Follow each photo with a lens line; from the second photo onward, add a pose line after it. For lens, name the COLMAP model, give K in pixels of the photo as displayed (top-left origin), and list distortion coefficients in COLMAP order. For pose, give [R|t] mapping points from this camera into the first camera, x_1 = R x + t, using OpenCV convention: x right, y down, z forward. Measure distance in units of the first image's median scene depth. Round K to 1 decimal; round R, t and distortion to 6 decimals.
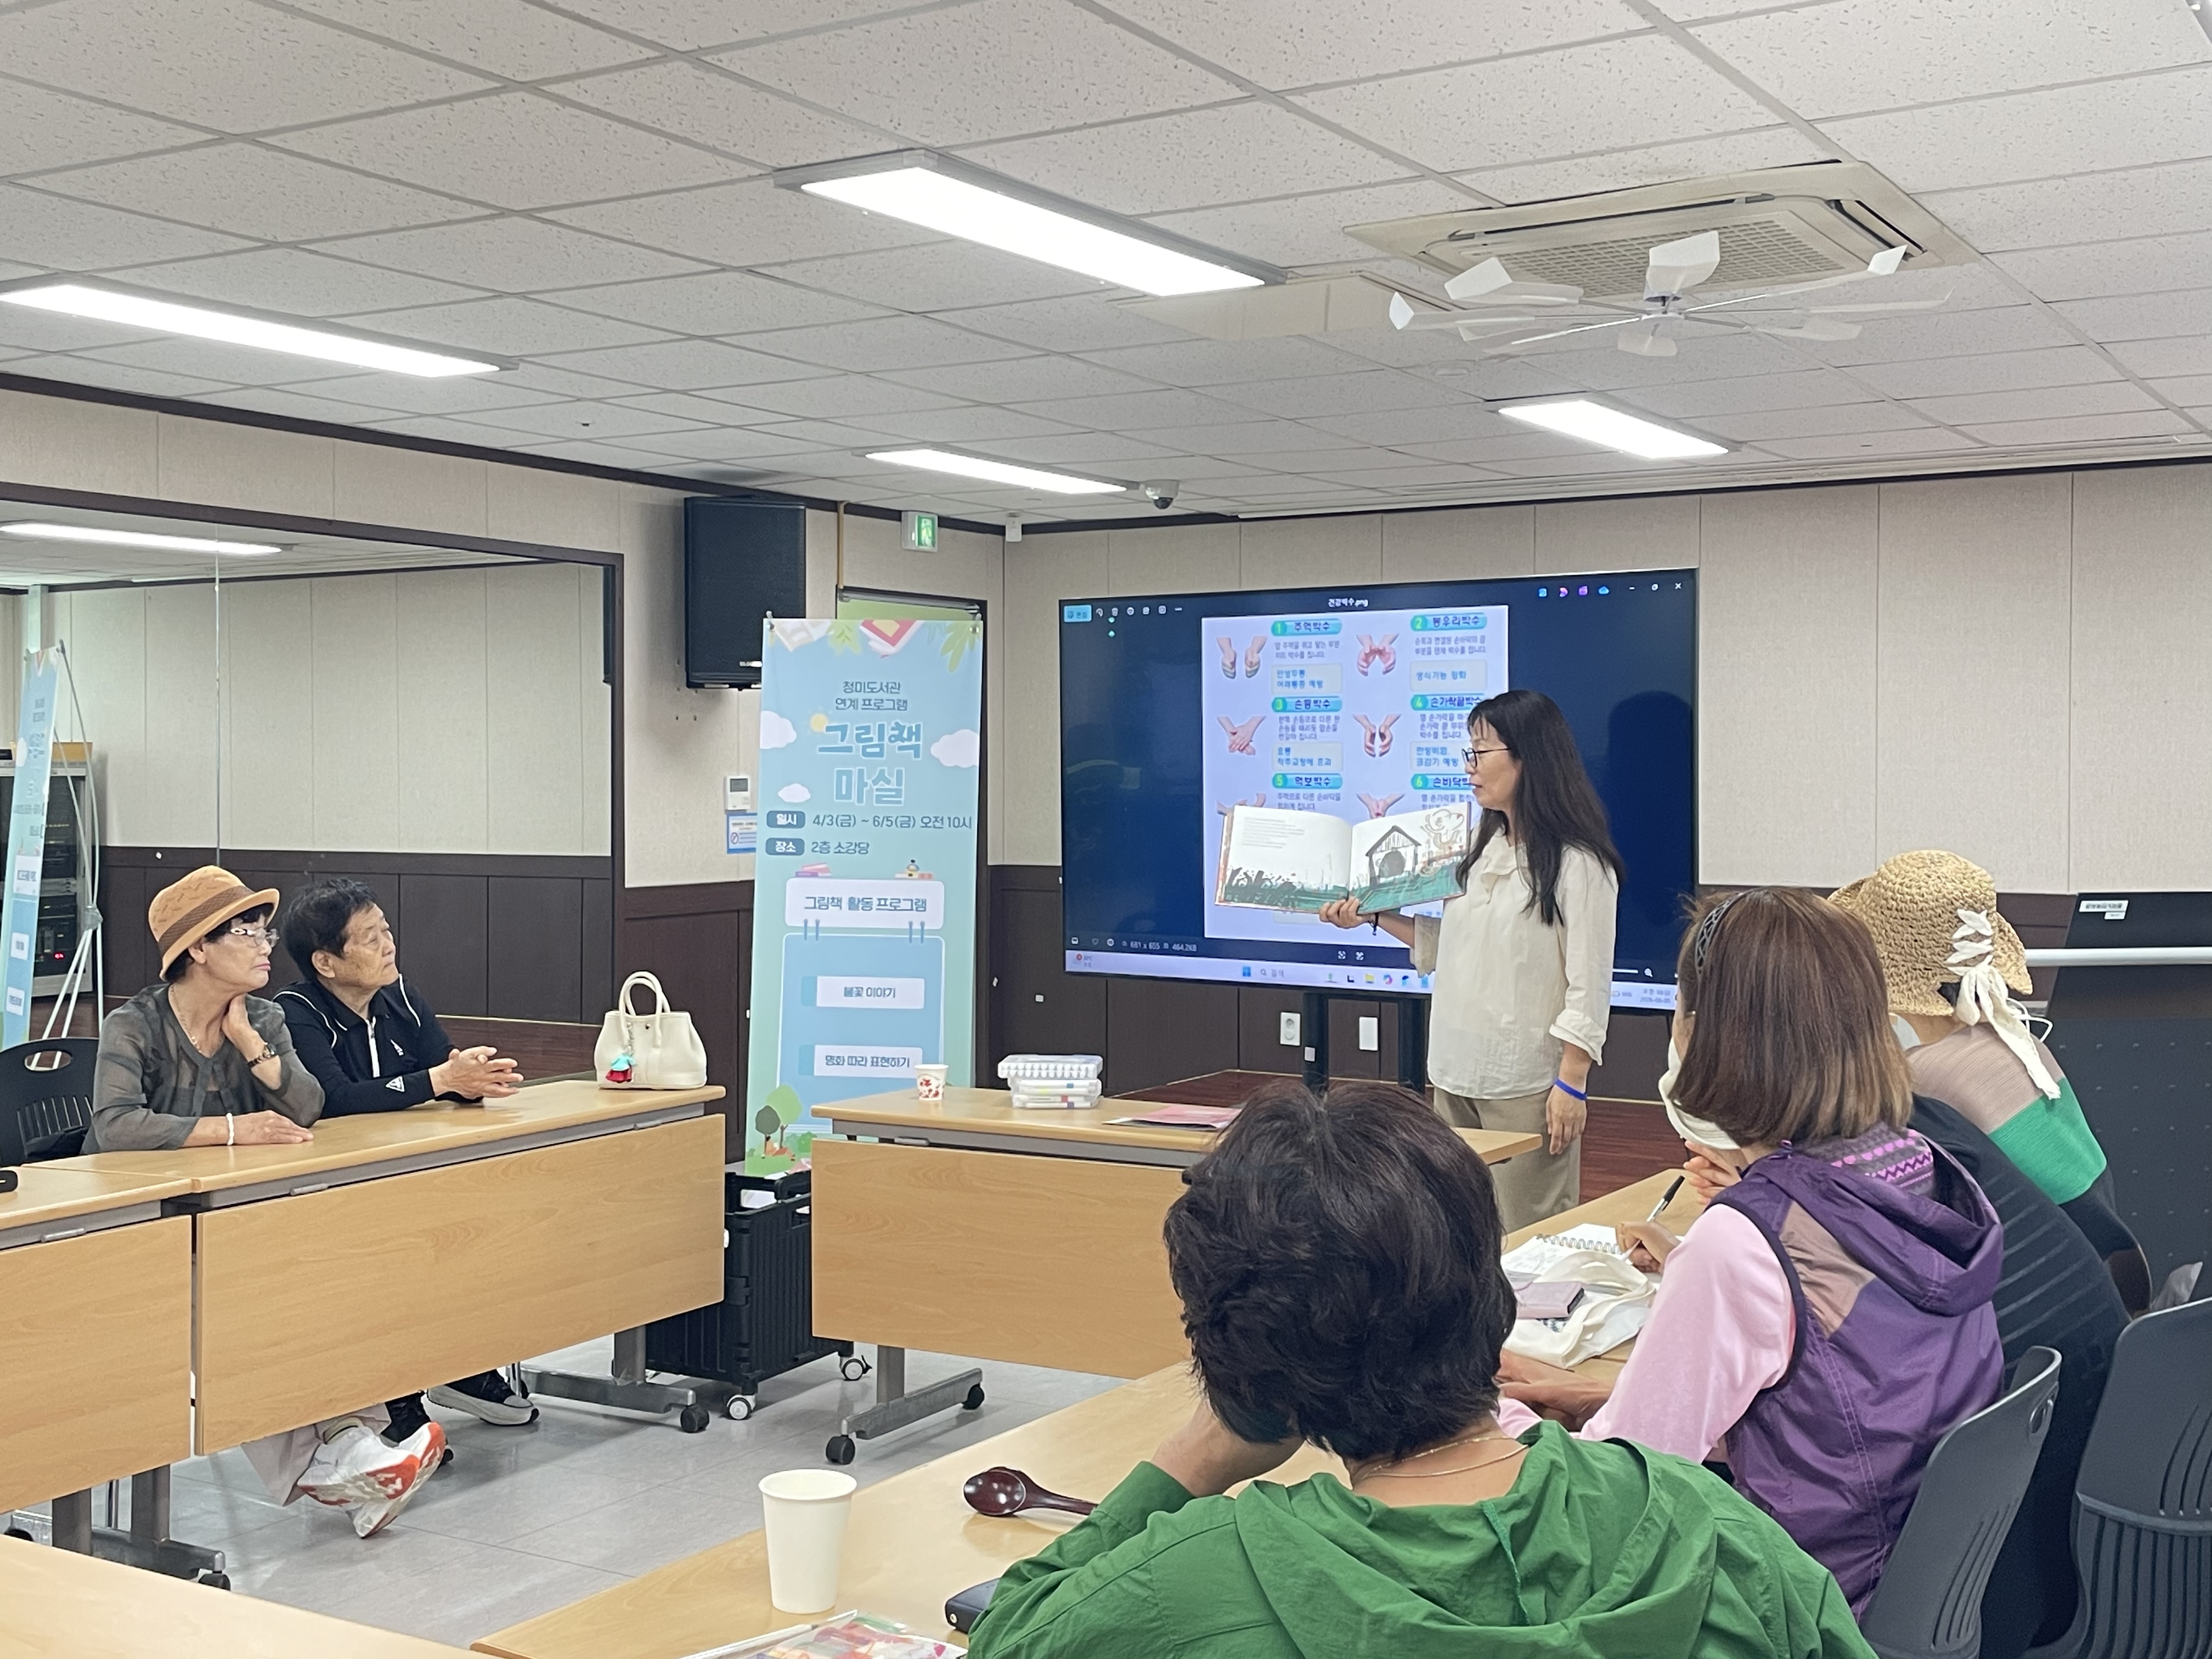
lens RADIAL K [[2498.9, 0, 1063.6], [0, 2498.9, 808.3], [0, 0, 1]] dist [0.075393, 0.000000]
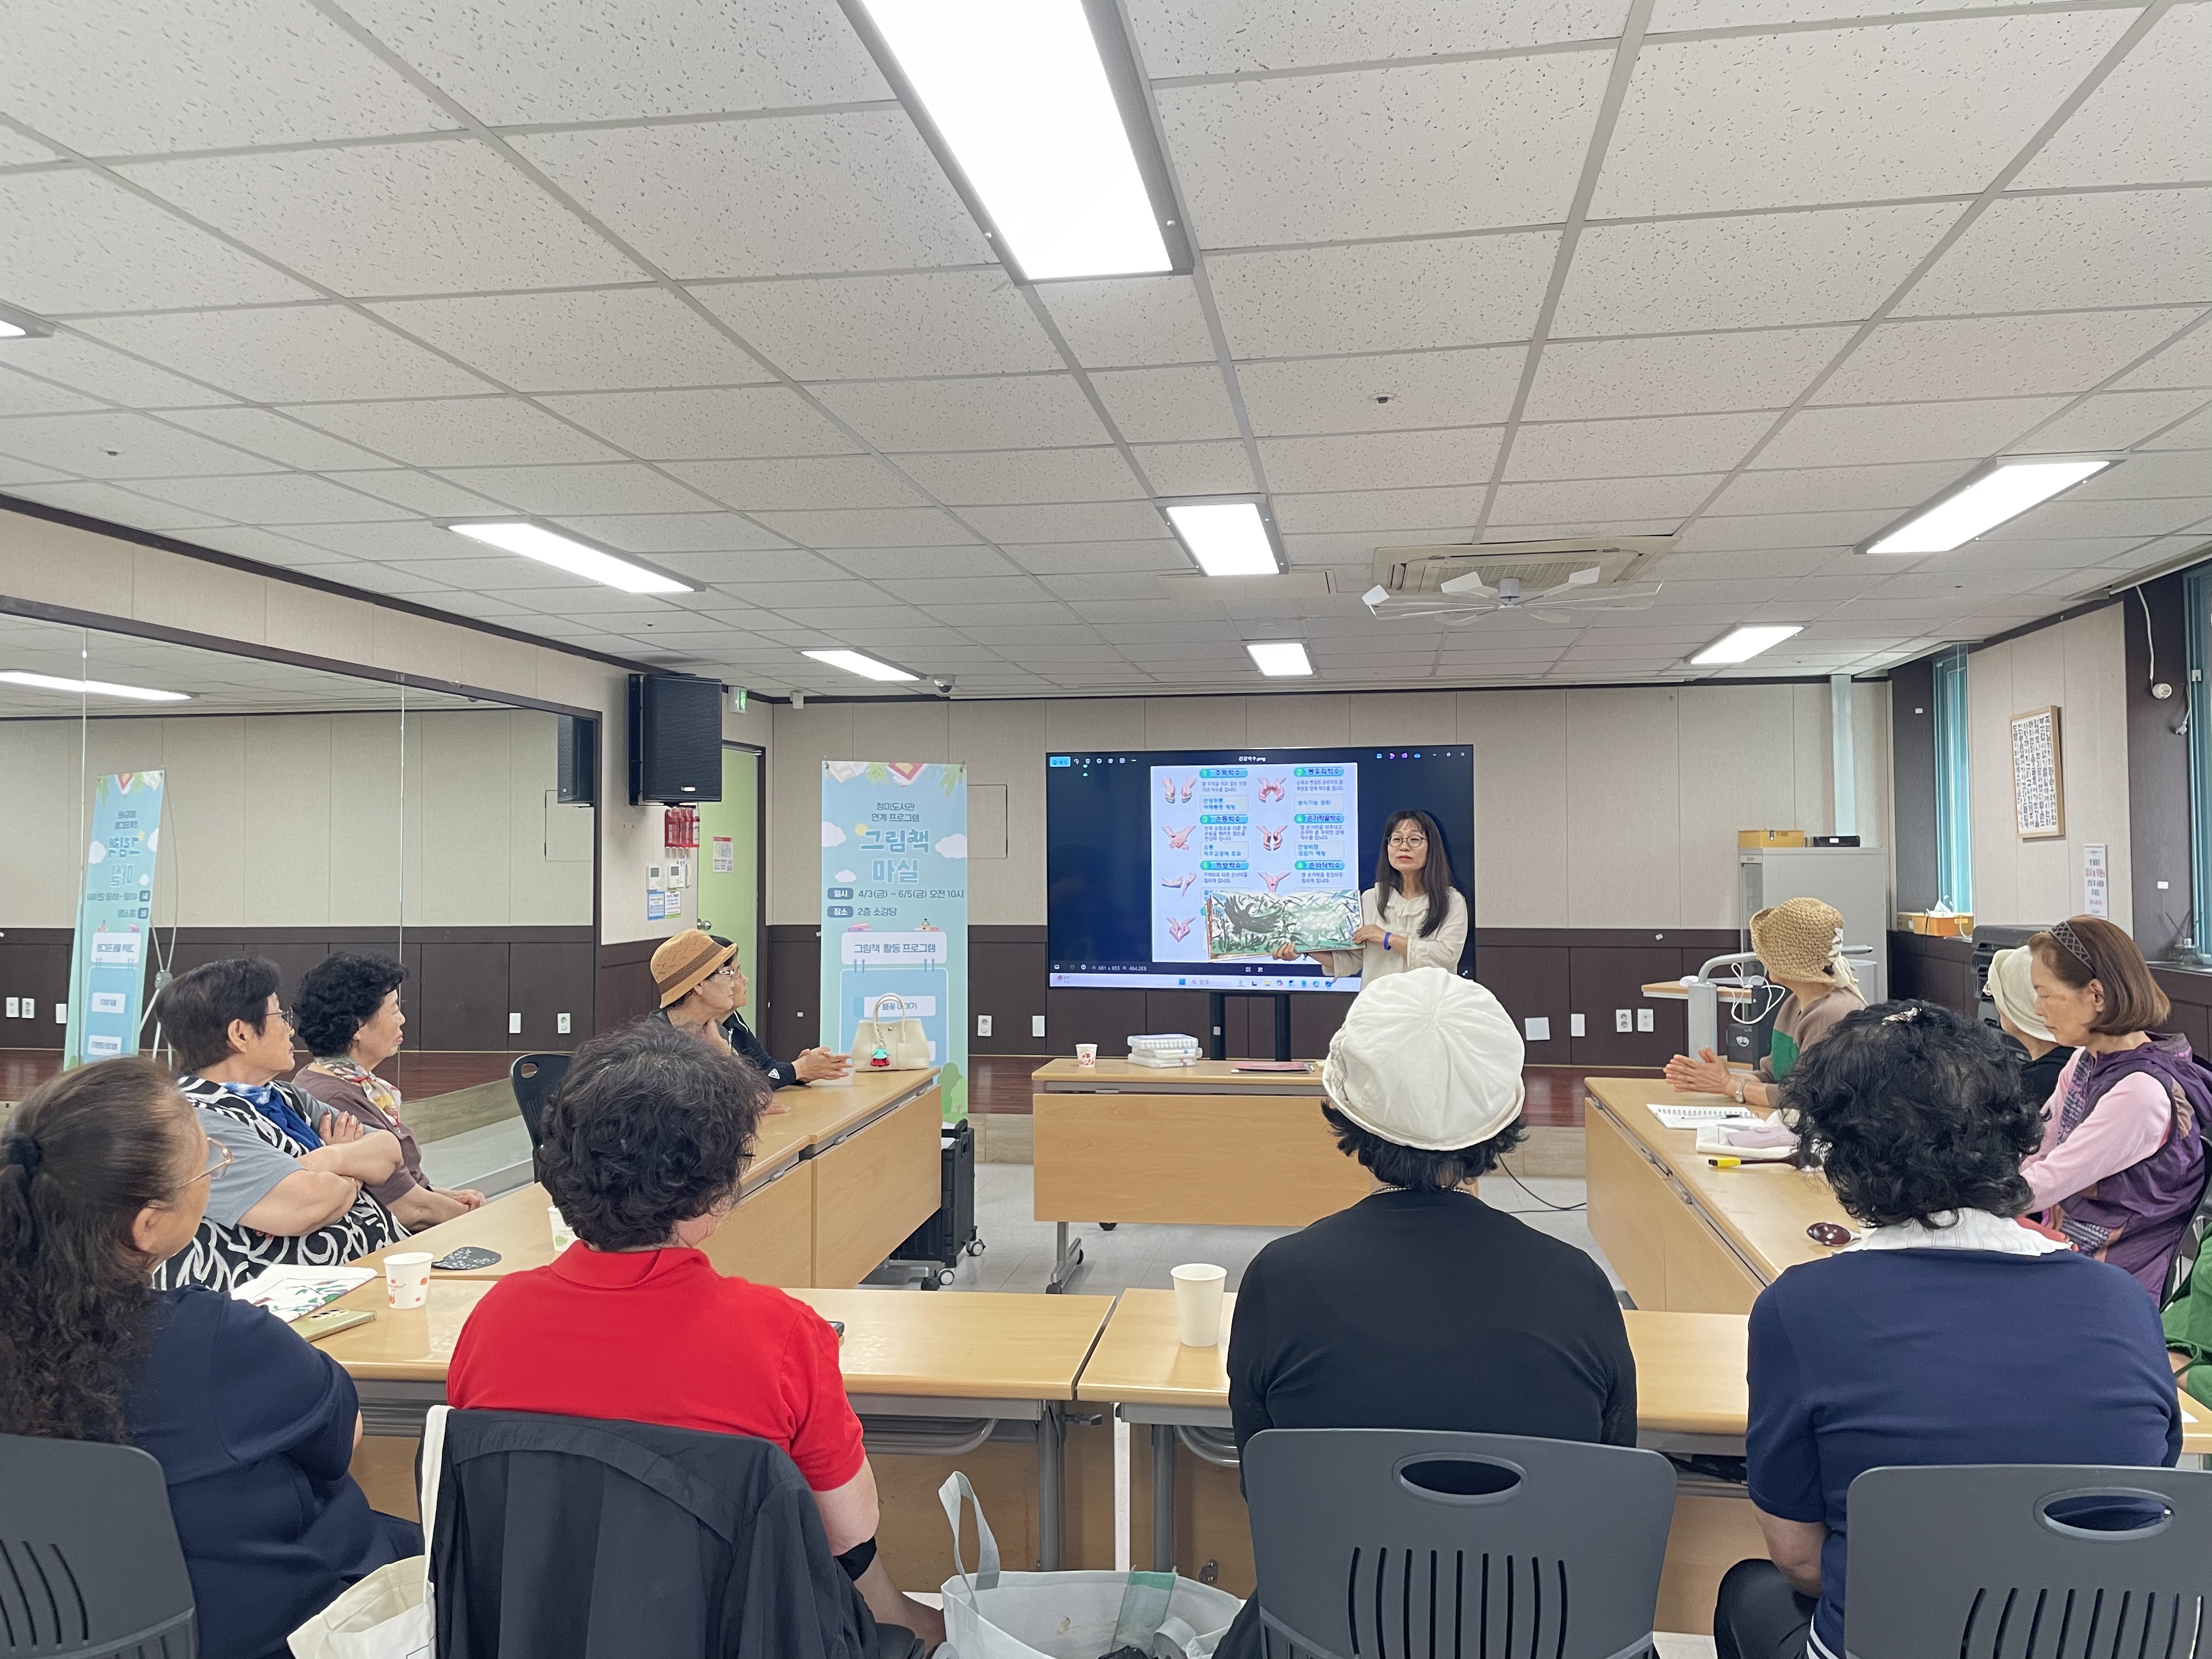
lens RADIAL K [[1670.5, 0, 1100.5], [0, 1670.5, 801.8], [0, 0, 1]] dist [0.077010, -0.094825]
pose [[0.922452, 0.007418, 0.386041, -0.378929], [0.011903, 0.998794, -0.047635, -0.001046], [-0.385929, 0.048536, 0.921251, 0.005904]]
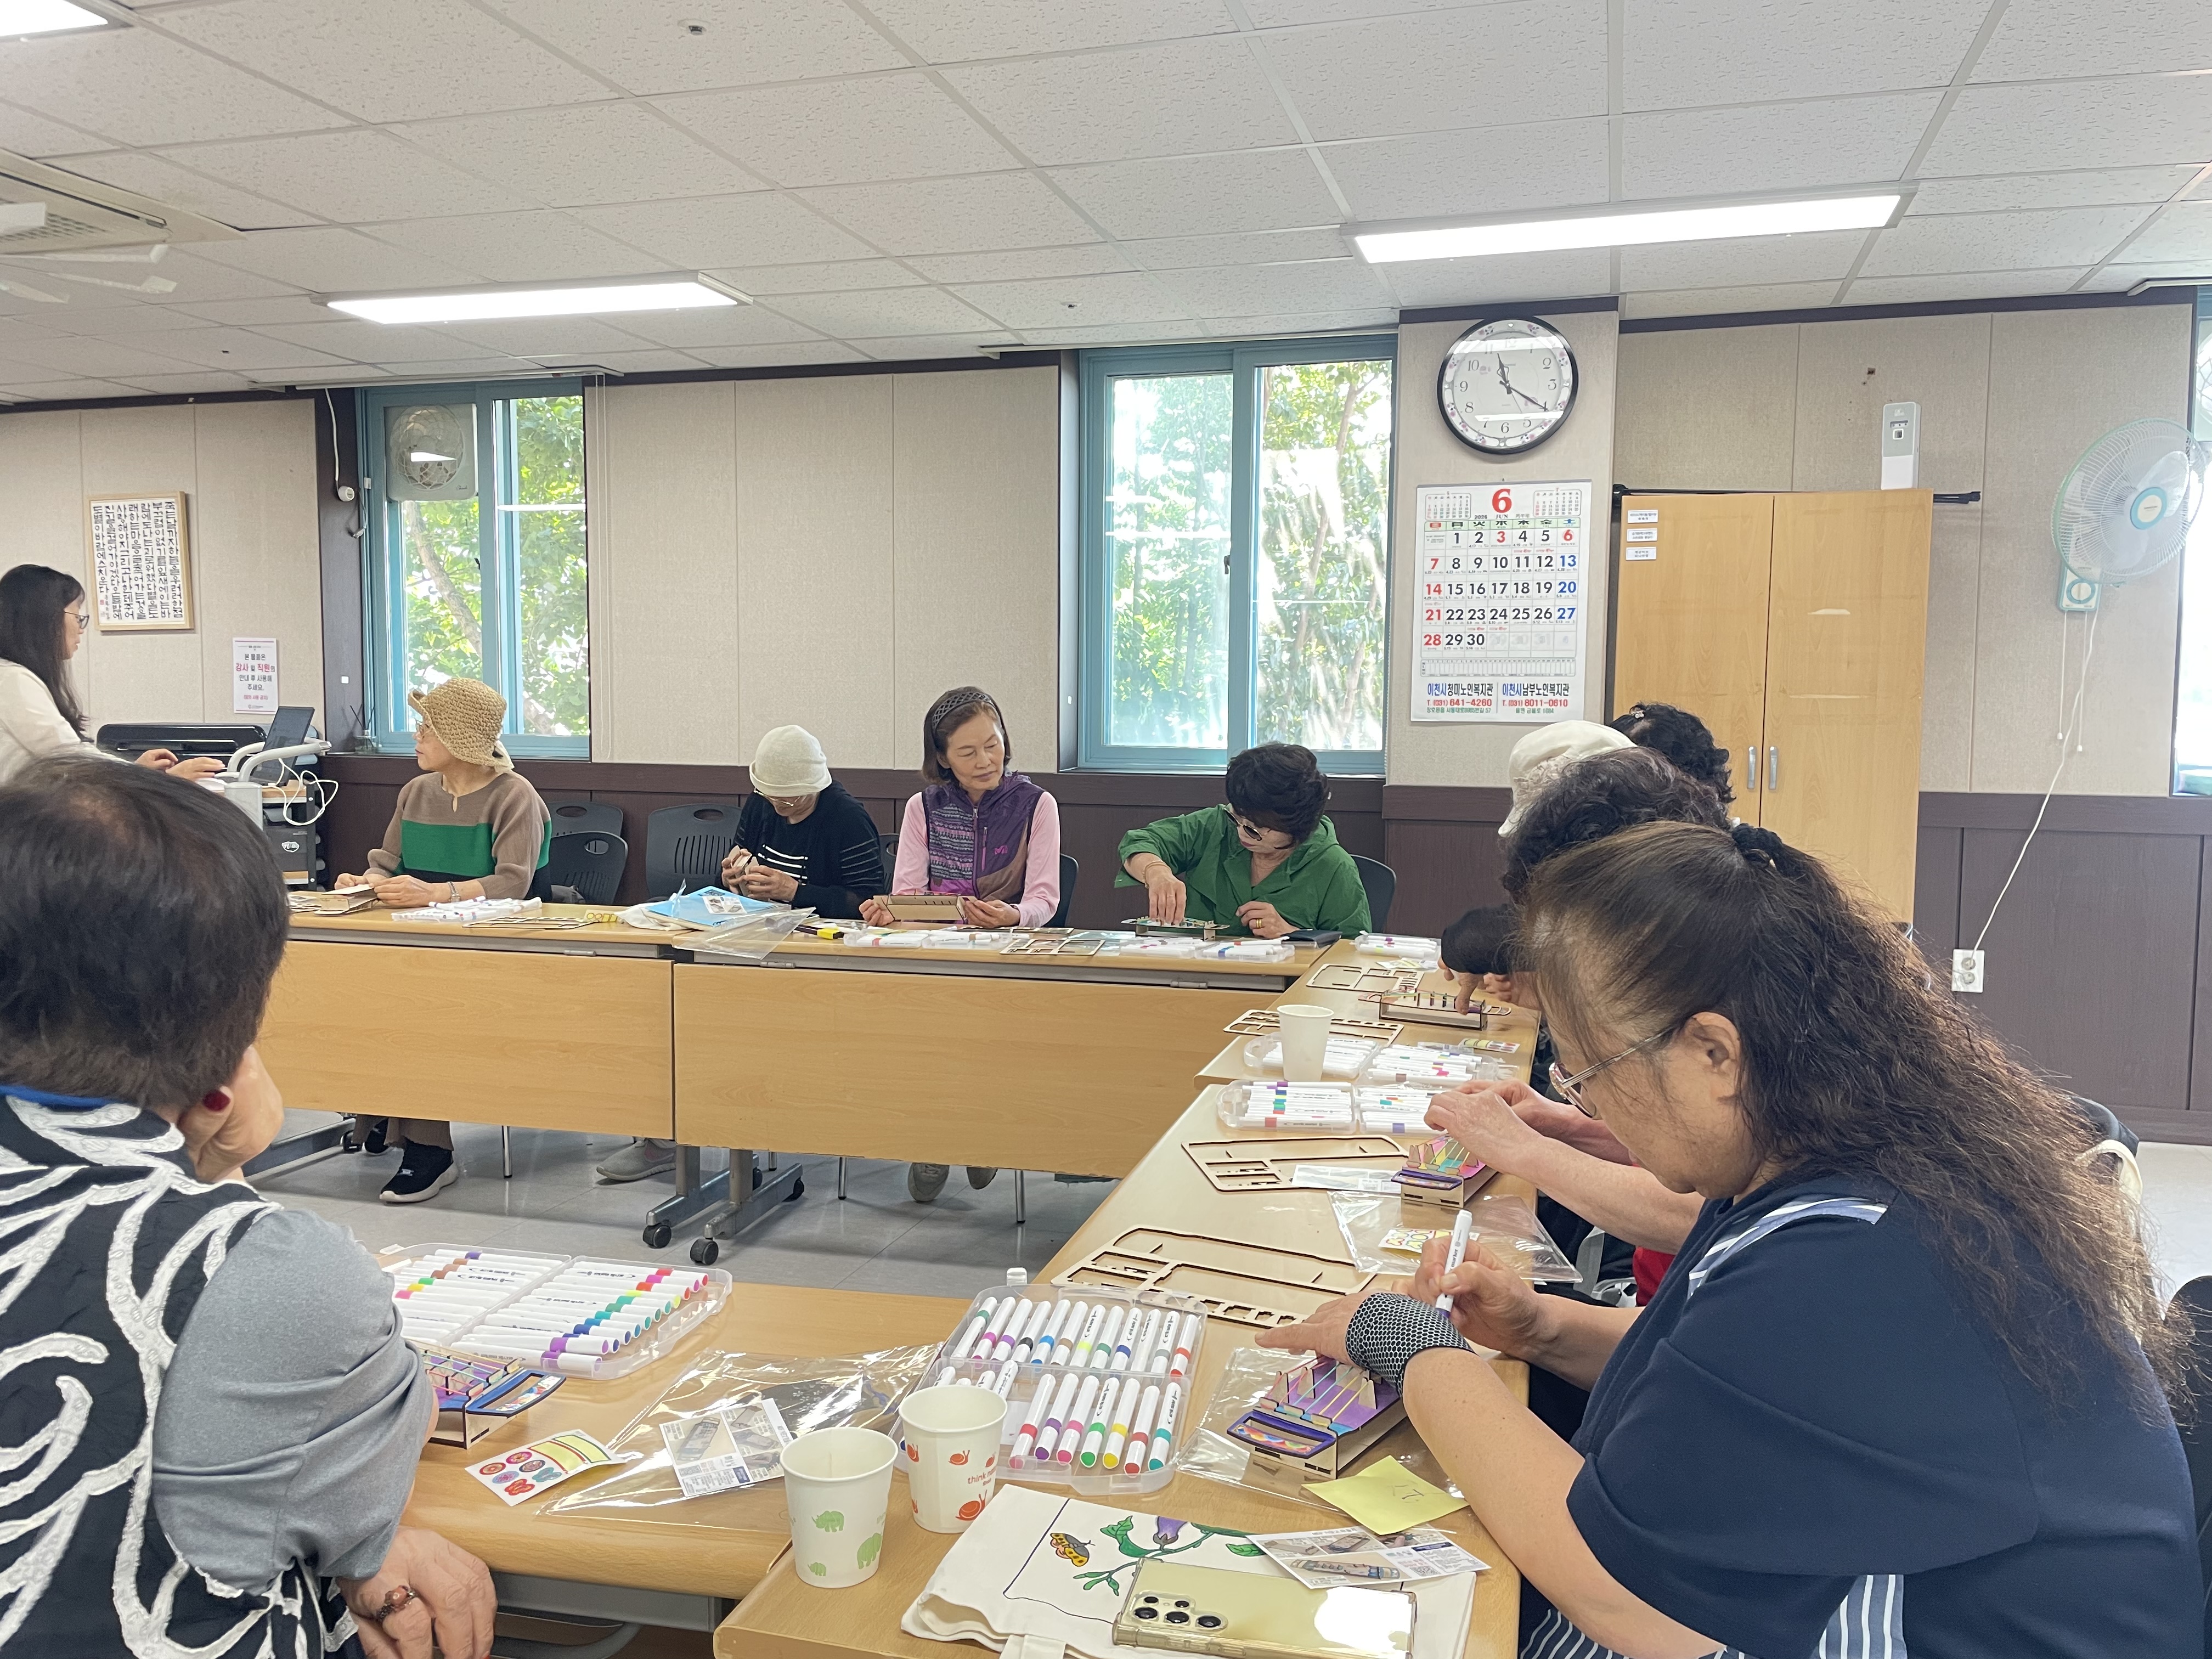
lens RADIAL K [[1670.5, 0, 1100.6], [0, 1670.5, 825.8], [0, 0, 1]] dist [0.077010, -0.094825]
pose [[-0.251854, -0.079750, 0.964474, -0.556346], [0.005844, 0.996455, 0.083920, 0.012836], [-0.967748, 0.026772, -0.250495, 0.497160]]
